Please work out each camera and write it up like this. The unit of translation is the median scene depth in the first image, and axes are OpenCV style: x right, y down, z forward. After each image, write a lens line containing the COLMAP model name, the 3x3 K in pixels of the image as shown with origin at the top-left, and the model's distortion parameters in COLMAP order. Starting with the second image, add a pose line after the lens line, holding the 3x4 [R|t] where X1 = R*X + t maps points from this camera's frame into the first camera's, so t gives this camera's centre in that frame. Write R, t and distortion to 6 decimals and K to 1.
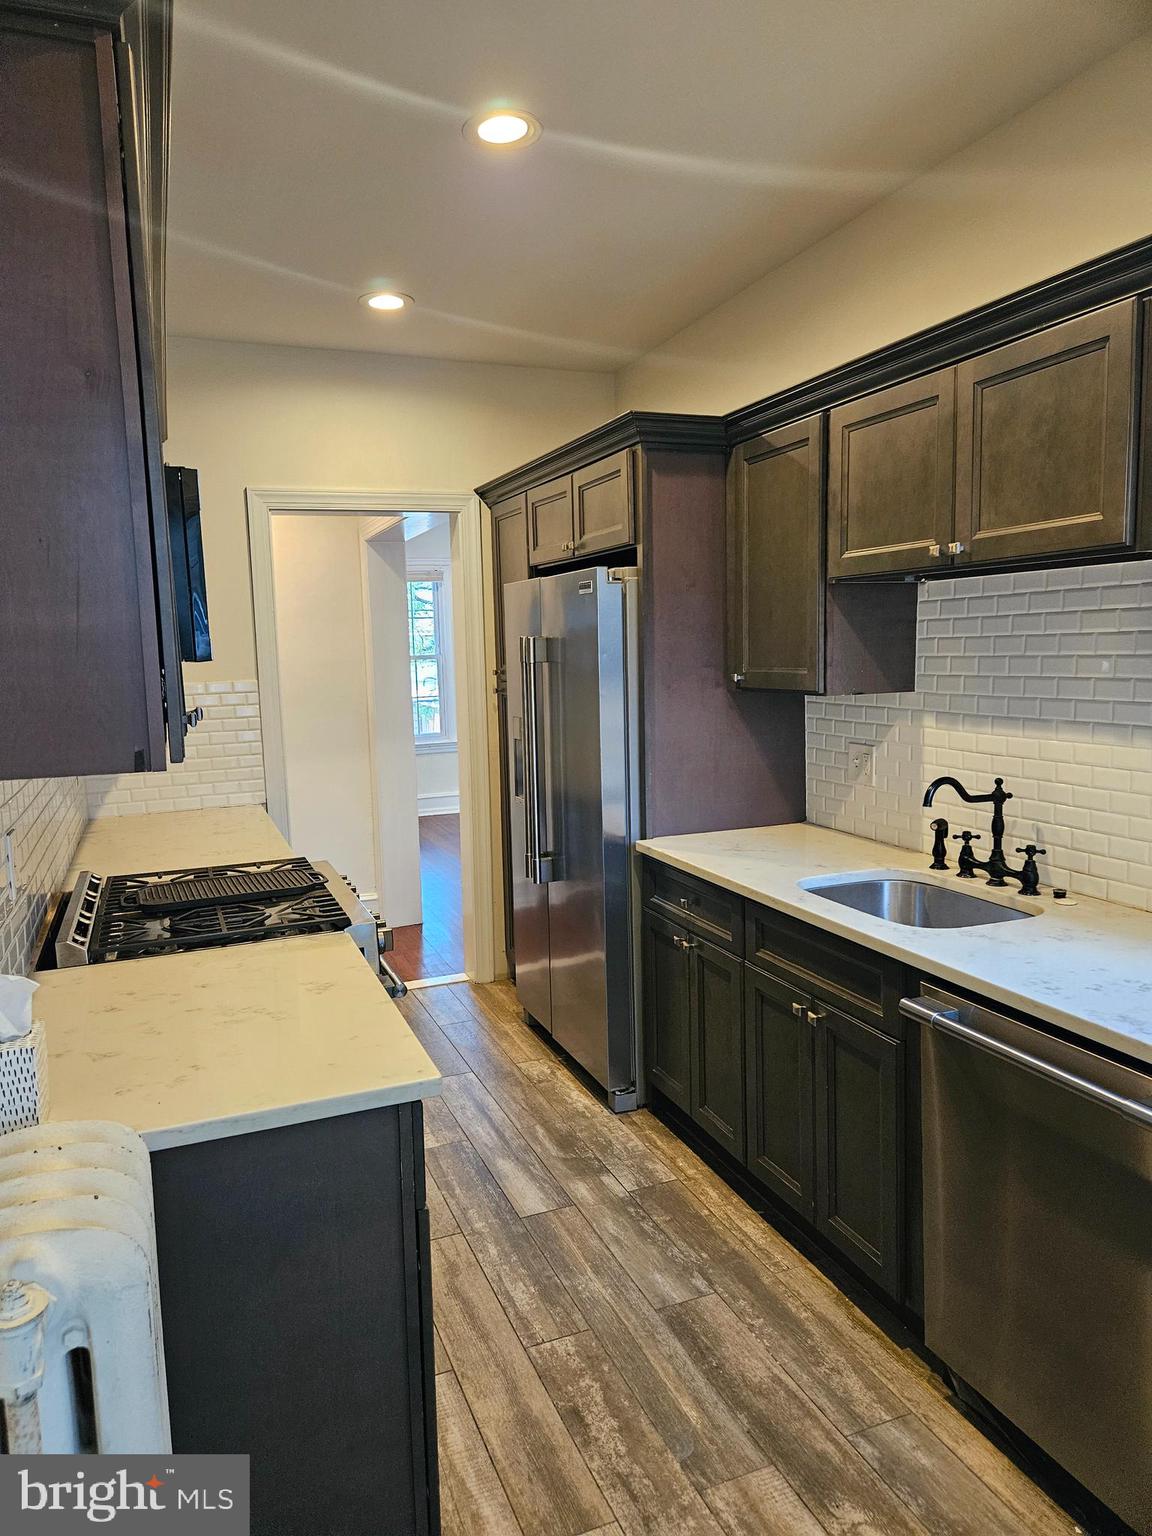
lens RADIAL K [[1024.4, 0, 576.0], [0, 1024.4, 768.6], [0, 0, 1]] dist [0.009592, -0.003628]
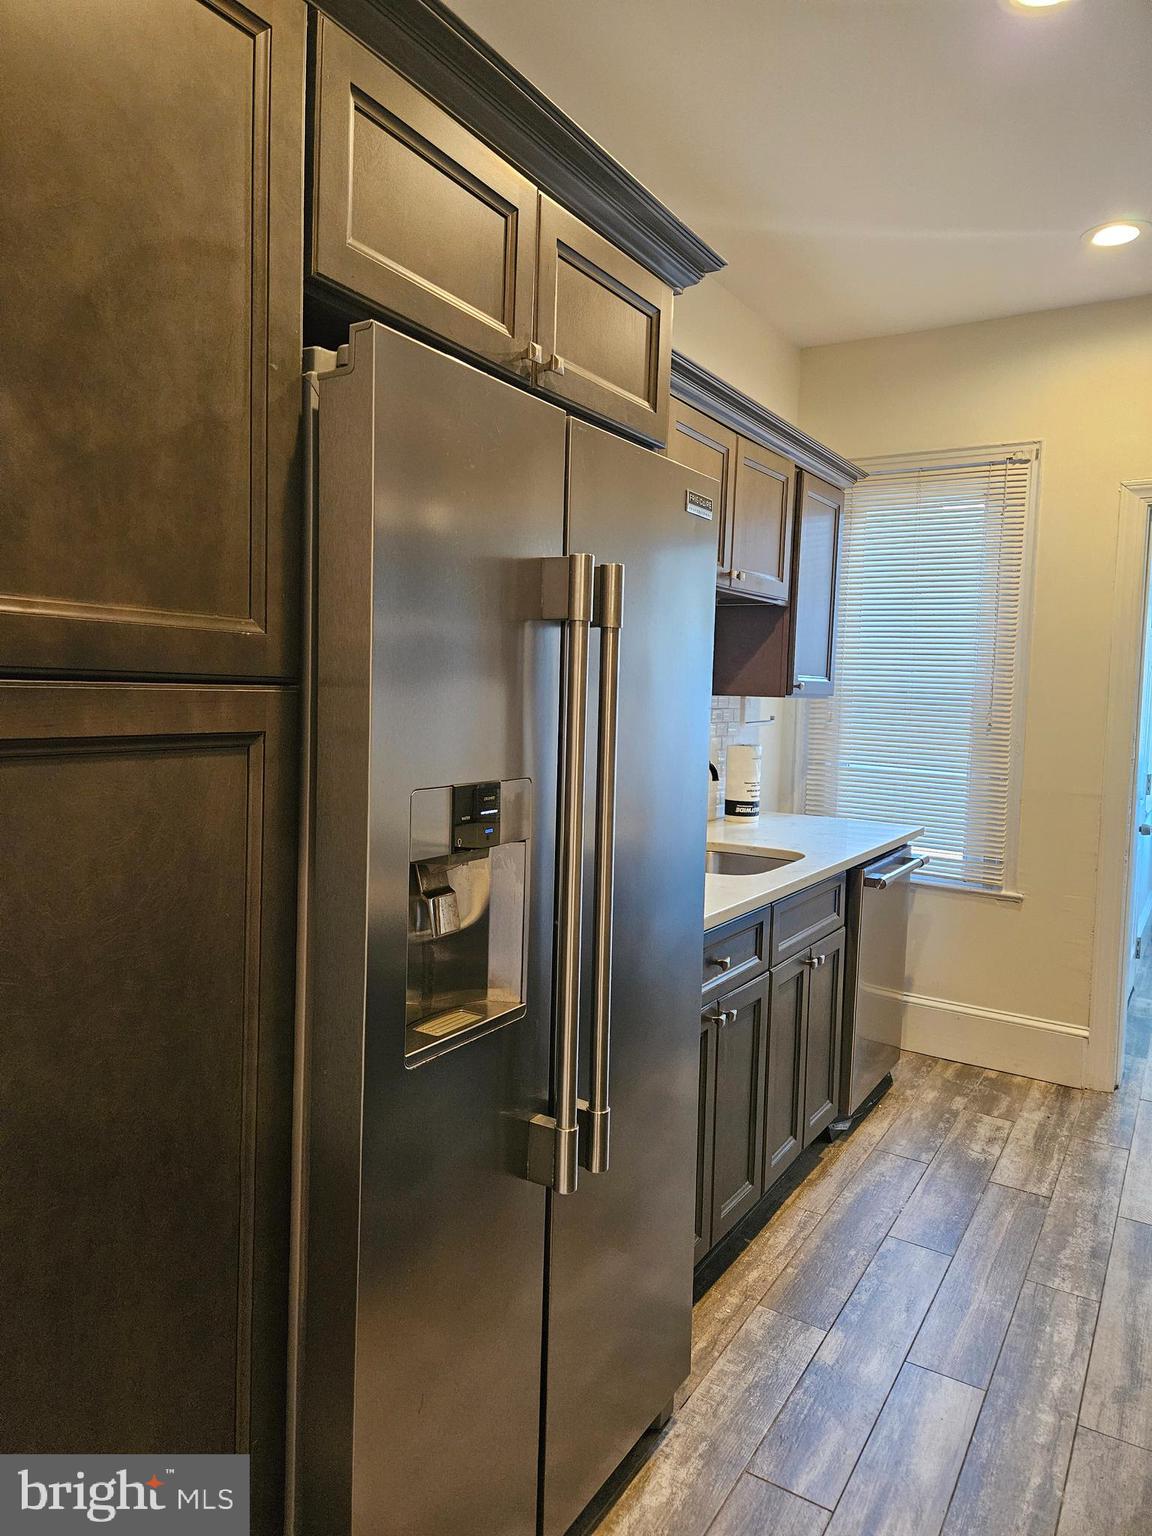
lens RADIAL K [[1024.4, 0, 575.5], [0, 1024.4, 763.1], [0, 0, 1]] dist [0.009592, -0.003628]
pose [[-0.577127, -0.080183, 0.812708, -0.495810], [0.070716, 0.986523, 0.147549, -0.154038], [-0.813587, 0.142626, -0.563679, 1.757054]]
